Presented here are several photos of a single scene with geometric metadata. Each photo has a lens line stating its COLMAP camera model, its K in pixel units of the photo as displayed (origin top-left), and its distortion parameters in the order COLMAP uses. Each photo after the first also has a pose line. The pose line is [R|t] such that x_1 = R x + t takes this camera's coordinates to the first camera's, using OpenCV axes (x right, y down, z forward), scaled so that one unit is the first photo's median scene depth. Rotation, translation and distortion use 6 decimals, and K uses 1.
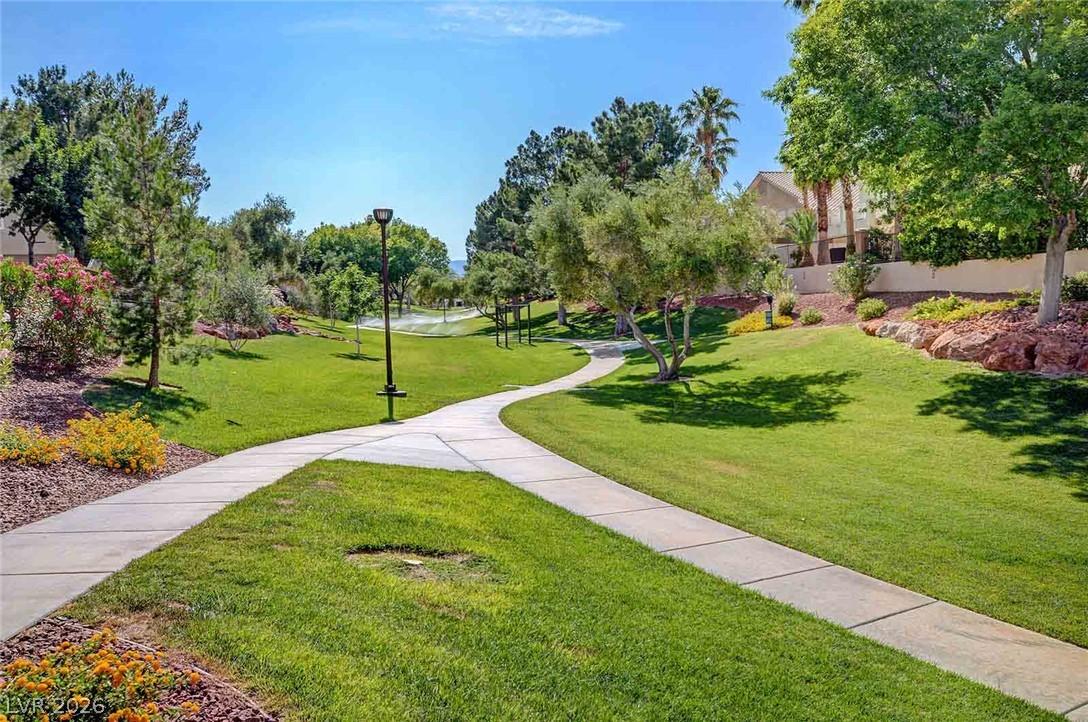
lens RADIAL K [[885.5, 0, 543.4], [0, 885.5, 384.2], [0, 0, 1]] dist [-0.004749, 0.007336]
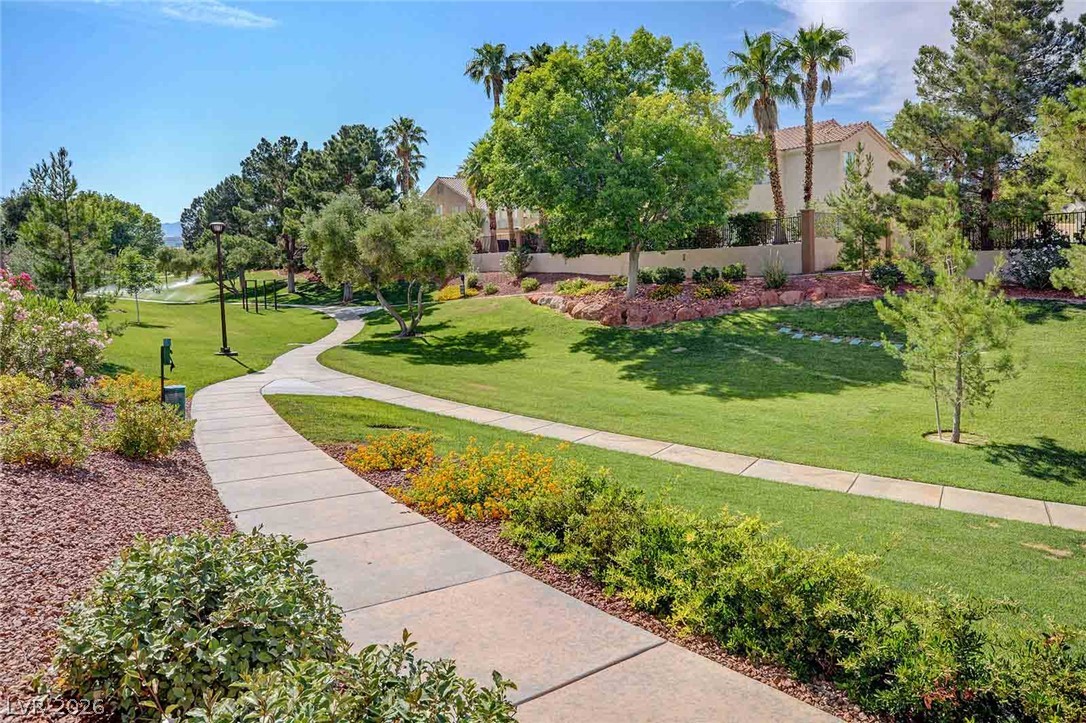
lens RADIAL K [[705.4, 0, 543.0], [0, 705.4, 361.5], [0, 0, 1]] dist [0.001211, 0.000452]
pose [[0.920638, -0.052315, 0.386896, -0.098429], [0.036609, 0.998183, 0.047858, -0.009371], [-0.388697, -0.029896, 0.920881, -0.159693]]
